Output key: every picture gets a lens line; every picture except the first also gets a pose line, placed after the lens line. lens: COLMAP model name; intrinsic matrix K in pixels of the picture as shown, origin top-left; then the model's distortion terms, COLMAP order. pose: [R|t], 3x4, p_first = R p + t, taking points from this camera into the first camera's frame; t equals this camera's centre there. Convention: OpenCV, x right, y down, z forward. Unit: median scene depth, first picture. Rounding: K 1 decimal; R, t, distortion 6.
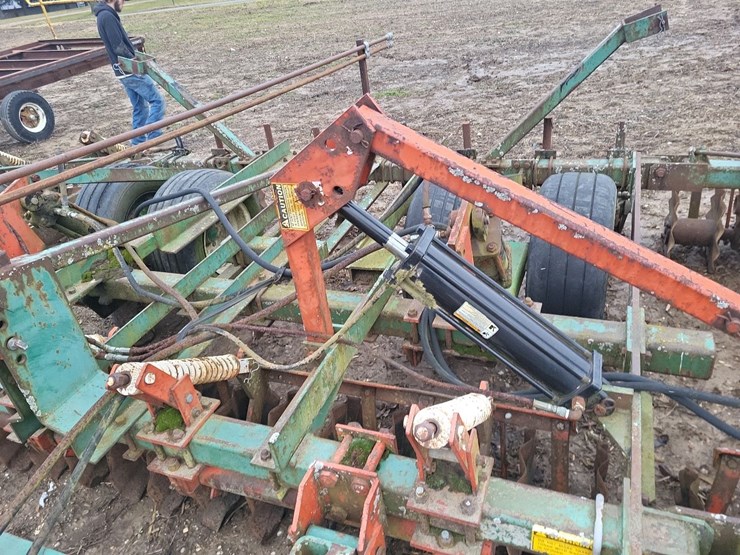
lens RADIAL K [[554.1, 0, 359.9], [0, 554.1, 271.4], [0, 0, 1]] dist [0.059260, -0.044862]
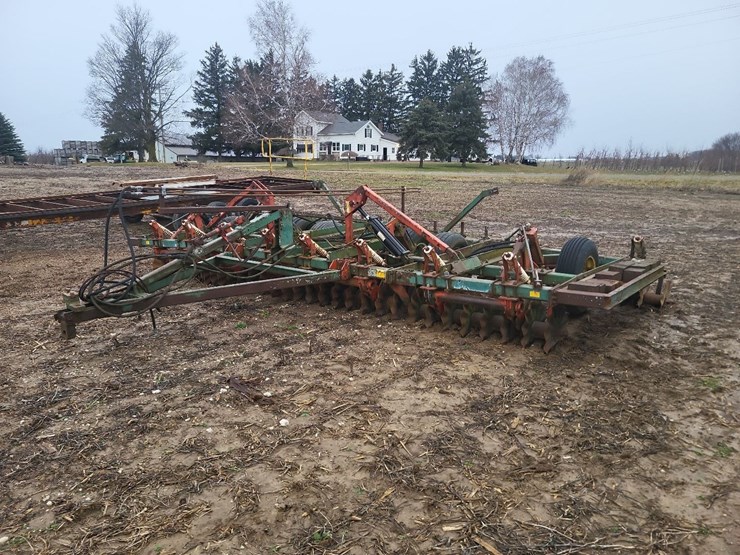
lens RADIAL K [[557.2, 0, 365.1], [0, 557.2, 277.0], [0, 0, 1]] dist [0.040291, -0.005945]
pose [[0.955920, 0.180118, -0.231893, 0.920638], [-0.236500, 0.940366, -0.244501, 1.182011], [0.174025, 0.288566, 0.941512, -2.415477]]
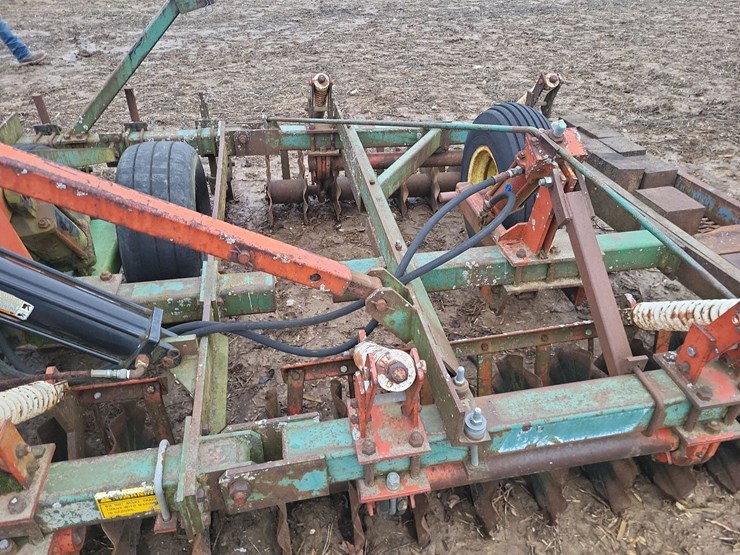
lens RADIAL K [[554.1, 0, 359.9], [0, 554.1, 271.4], [0, 0, 1]] dist [0.059260, -0.044862]
pose [[0.834407, -0.181966, 0.520244, 0.177072], [0.167395, 0.983006, 0.075346, 0.052238], [-0.525114, 0.024217, 0.850687, -0.055734]]
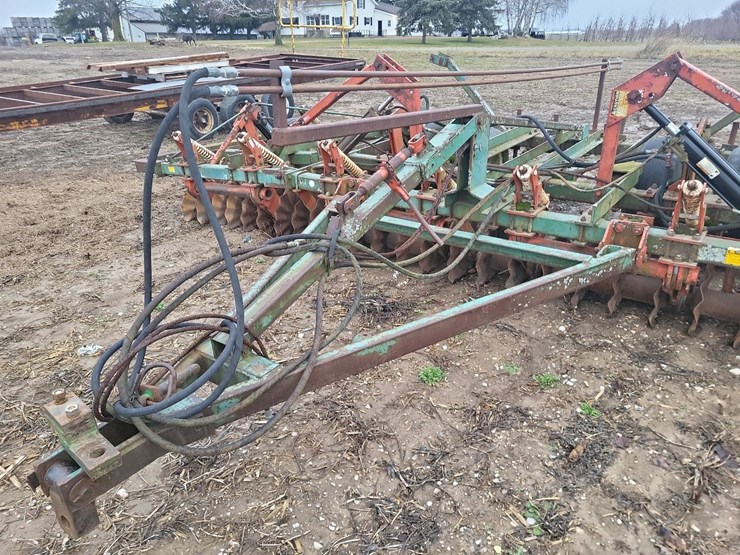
lens RADIAL K [[553.7, 0, 370.0], [0, 553.7, 277.5], [0, 0, 1]] dist [0.057616, -0.037106]
pose [[0.968073, 0.192204, -0.160912, -0.463674], [-0.204040, 0.977095, -0.060433, 0.683770], [0.145611, 0.091336, 0.985117, -0.938810]]
